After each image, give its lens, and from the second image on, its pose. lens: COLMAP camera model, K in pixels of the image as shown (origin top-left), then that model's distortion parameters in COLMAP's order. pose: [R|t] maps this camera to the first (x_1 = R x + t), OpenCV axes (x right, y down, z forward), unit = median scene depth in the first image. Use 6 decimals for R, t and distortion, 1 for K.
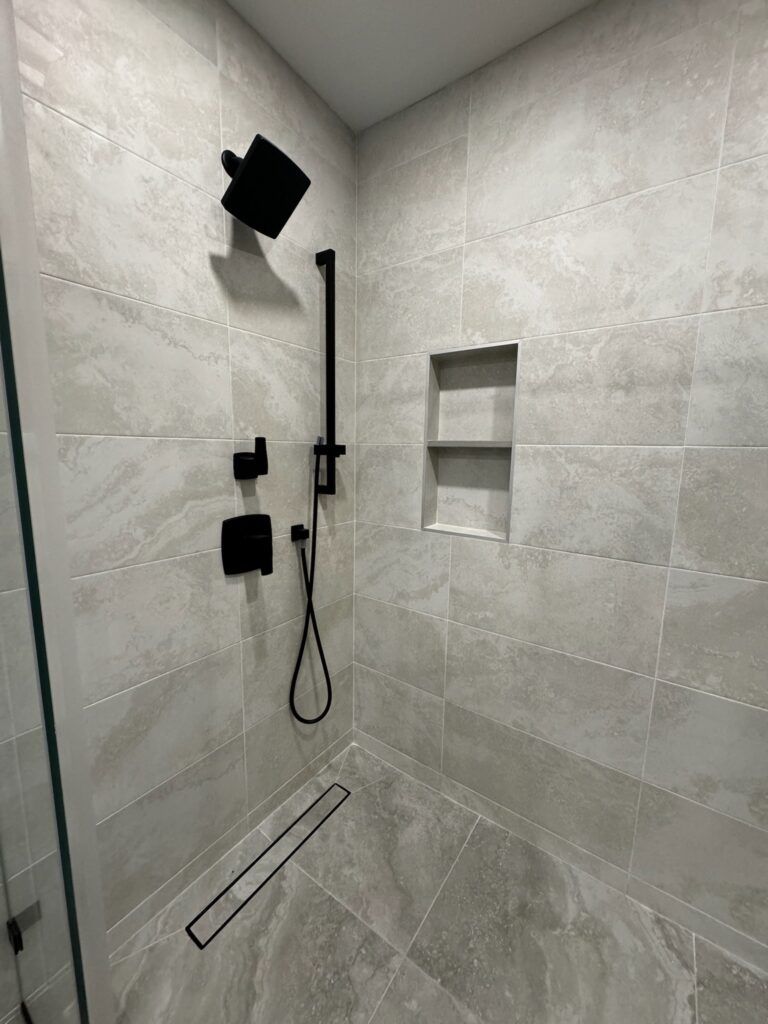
lens RADIAL K [[408.8, 0, 383.8], [0, 408.8, 511.0], [0, 0, 1]] dist [-0.003334, -0.000184]
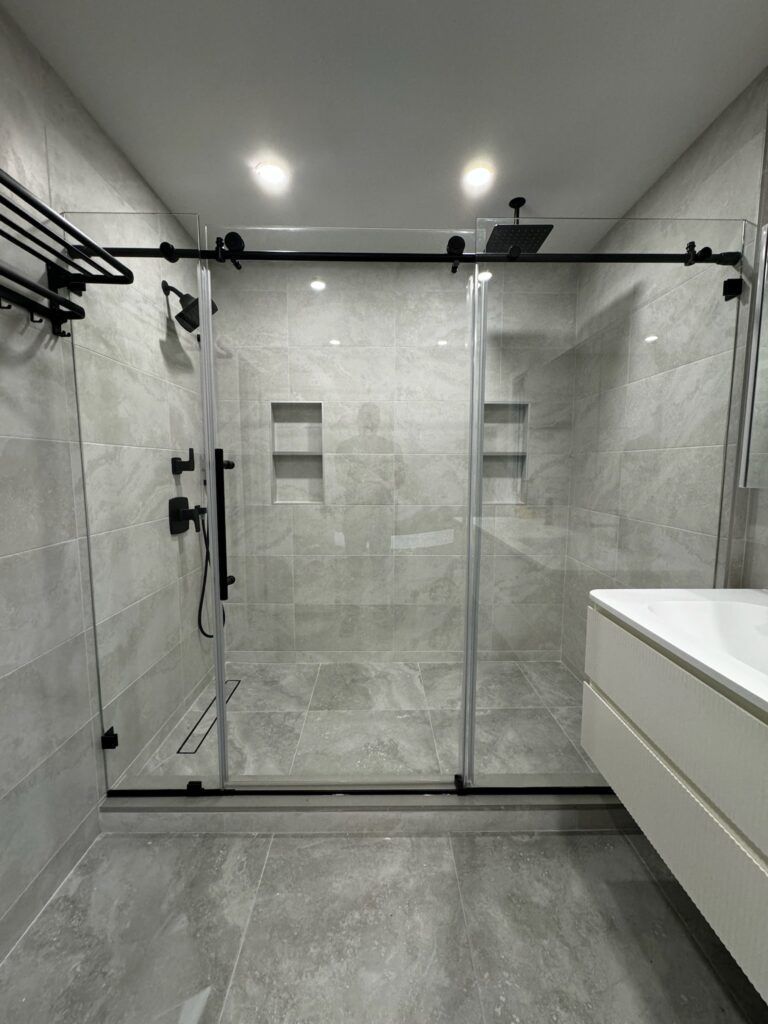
lens RADIAL K [[408.8, 0, 384.6], [0, 408.8, 509.9], [0, 0, 1]] dist [-0.003334, -0.000184]
pose [[0.806229, -0.076465, 0.586641, -0.613144], [0.099594, 0.995002, -0.007182, 0.148946], [-0.583160, 0.064216, 0.809815, -0.735759]]
